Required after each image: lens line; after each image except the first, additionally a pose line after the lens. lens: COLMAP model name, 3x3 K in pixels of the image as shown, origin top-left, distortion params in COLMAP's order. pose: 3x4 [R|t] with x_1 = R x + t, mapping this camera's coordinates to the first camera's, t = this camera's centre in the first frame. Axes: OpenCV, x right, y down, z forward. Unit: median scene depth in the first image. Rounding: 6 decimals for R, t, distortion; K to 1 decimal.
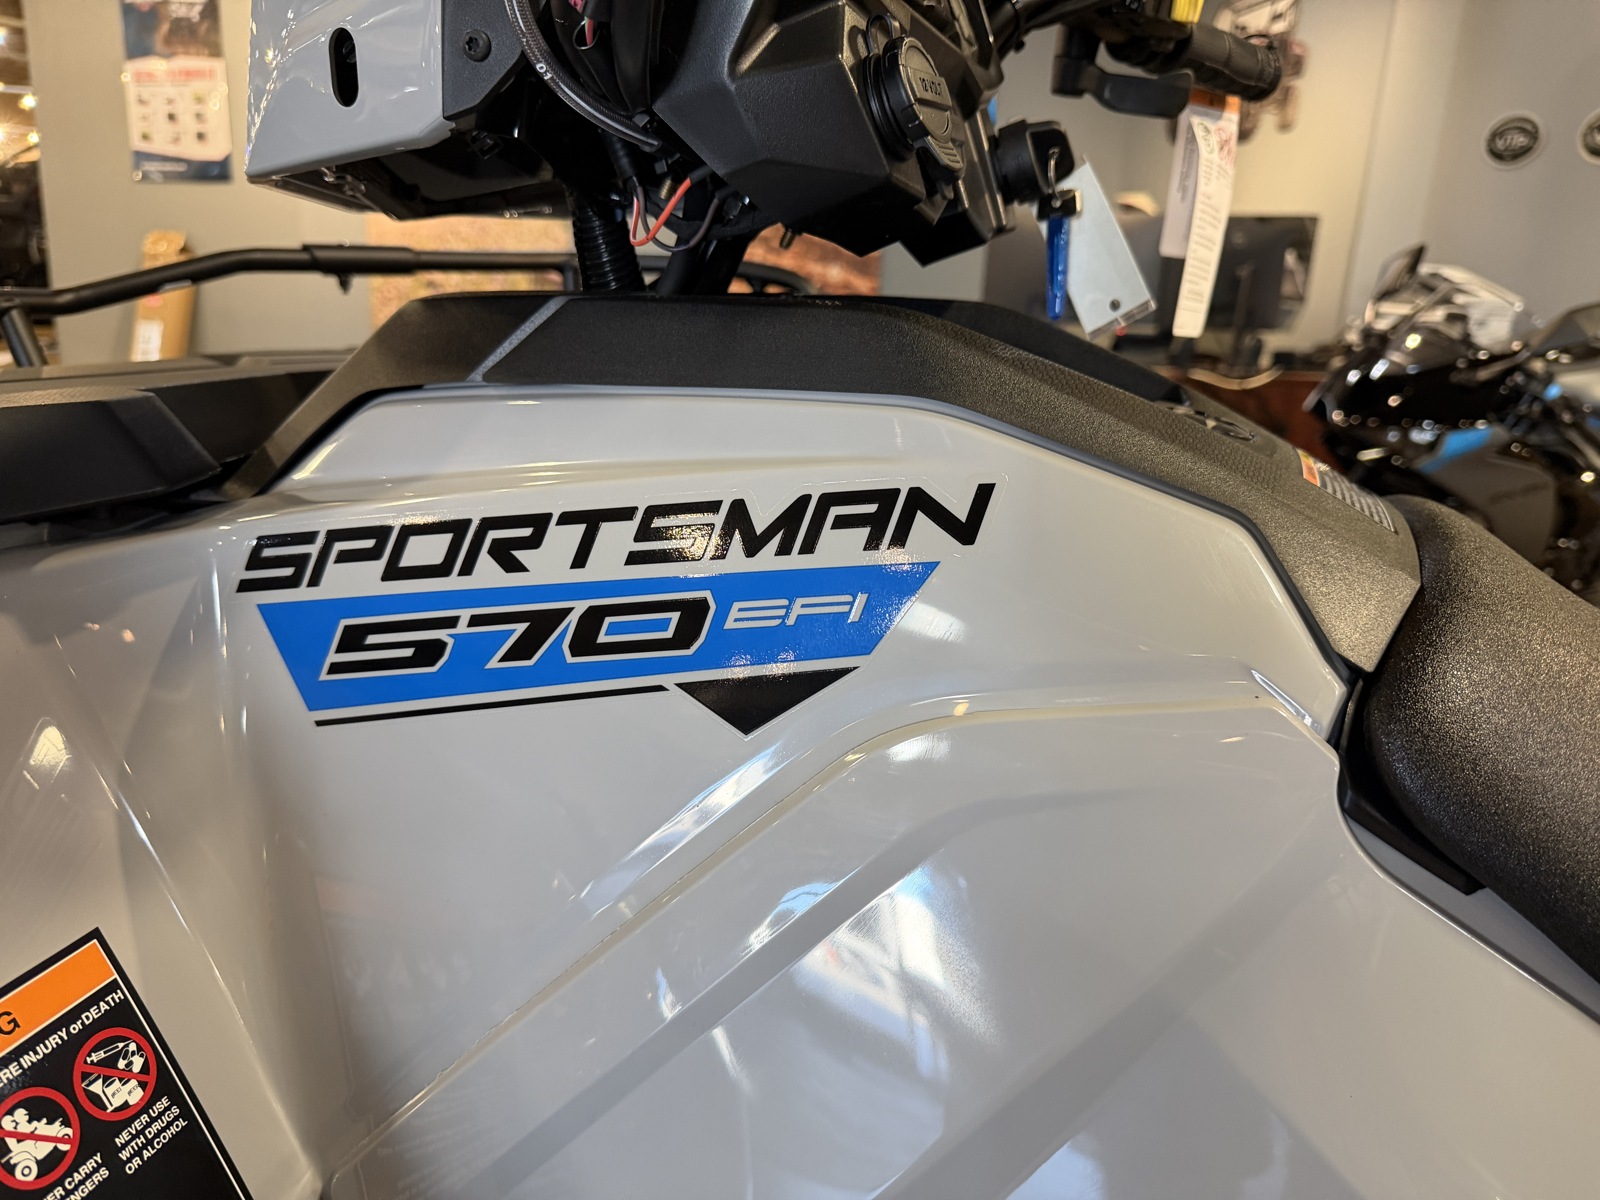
lens RADIAL K [[1174.2, 0, 800.0], [0, 1174.2, 600.0], [0, 0, 1]] dist [0.004999, -0.014306]
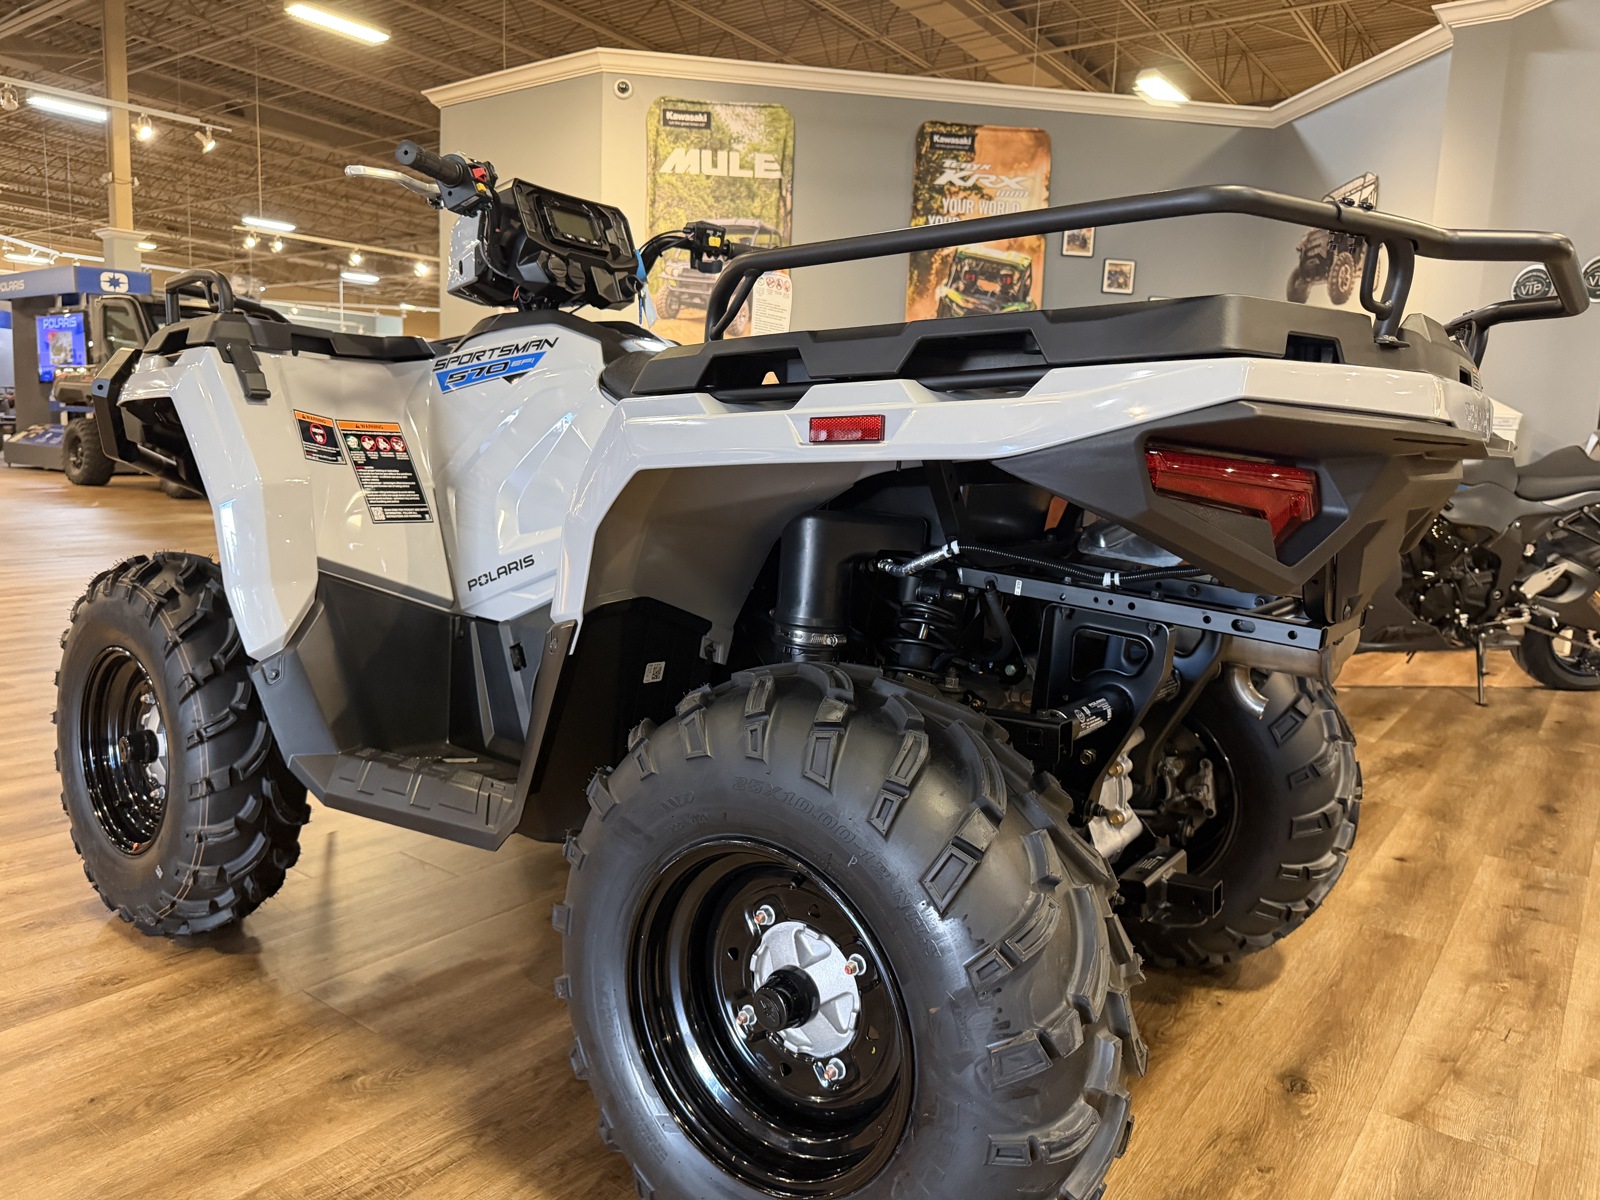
lens RADIAL K [[1162.4, 0, 778.8], [0, 1162.4, 586.2], [0, 0, 1]] dist [0.045182, -0.096791]
pose [[0.963532, 0.027152, -0.266213, 0.333515], [-0.069882, 0.985848, -0.152381, 0.227089], [0.258308, 0.165427, 0.951794, -0.463842]]
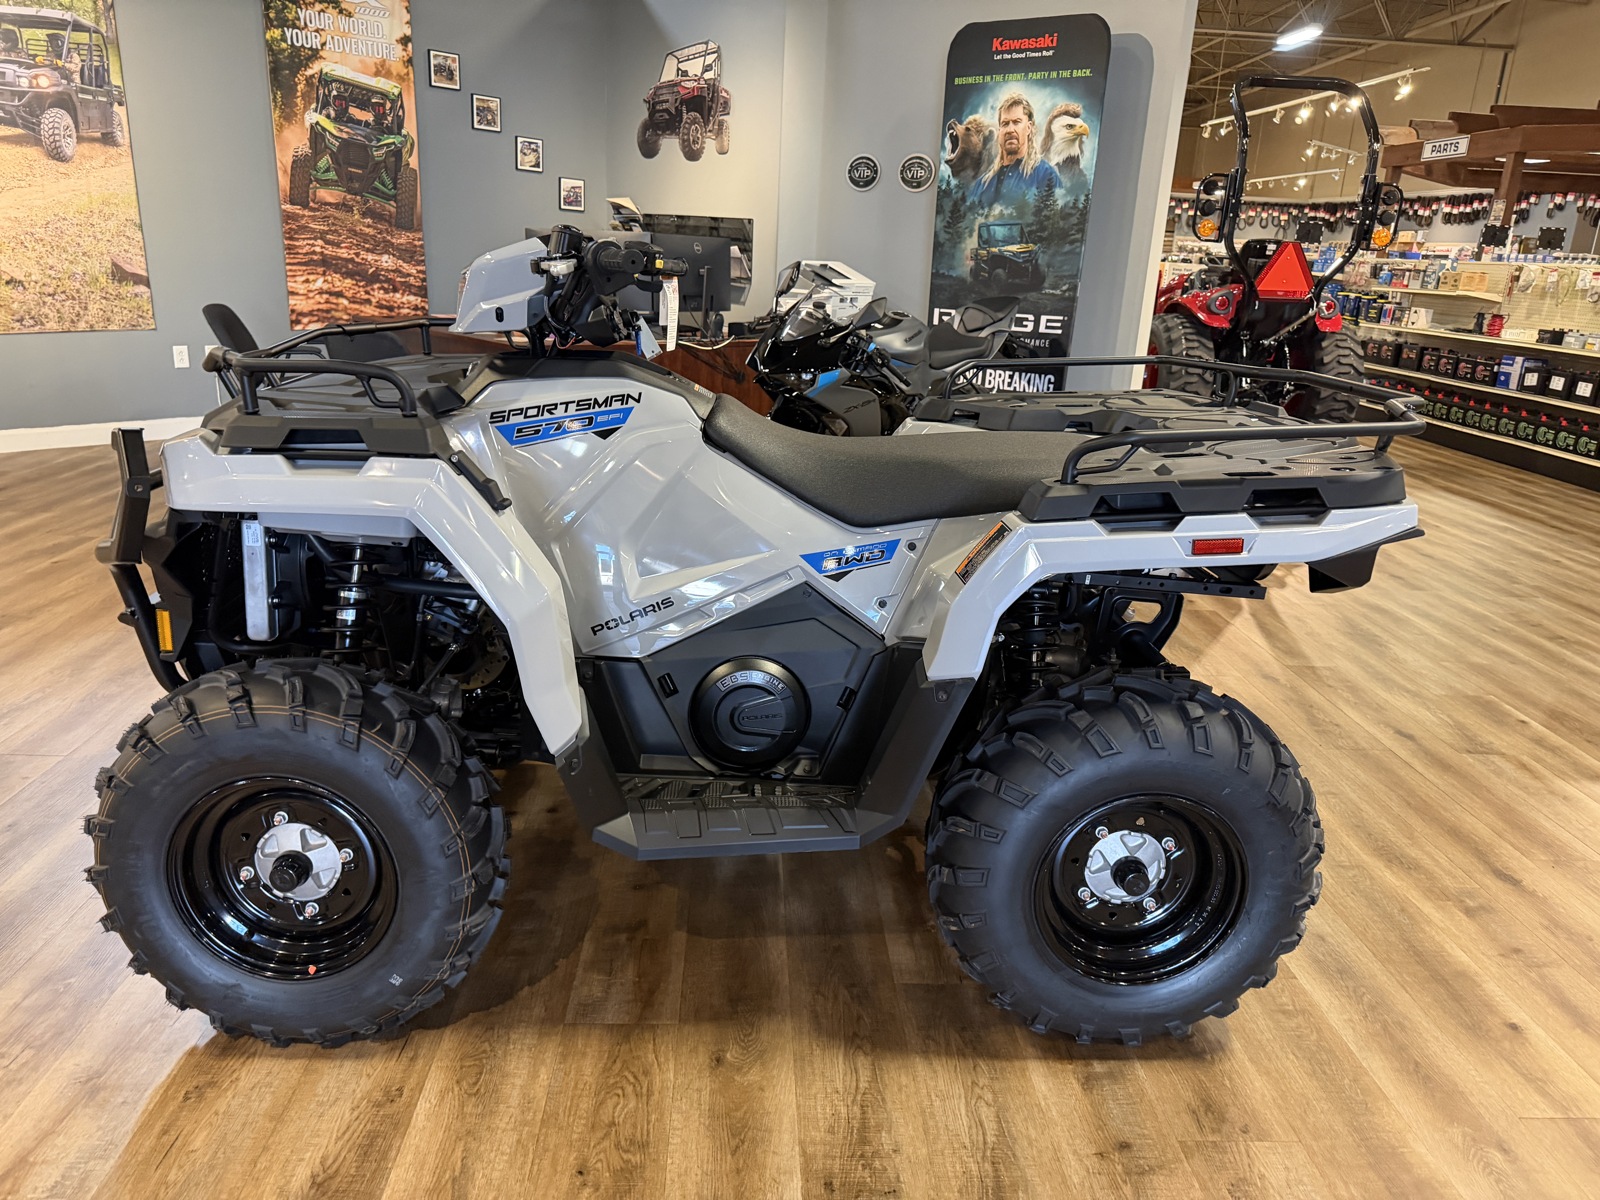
lens RADIAL K [[1137.0, 0, 800.0], [0, 1137.0, 600.0], [0, 0, 1]] dist [0.029007, -0.029846]
pose [[0.913277, -0.125419, 0.387550, -0.184178], [0.108554, 0.991950, 0.065203, 0.082188], [-0.392608, -0.017478, 0.919540, -0.578851]]
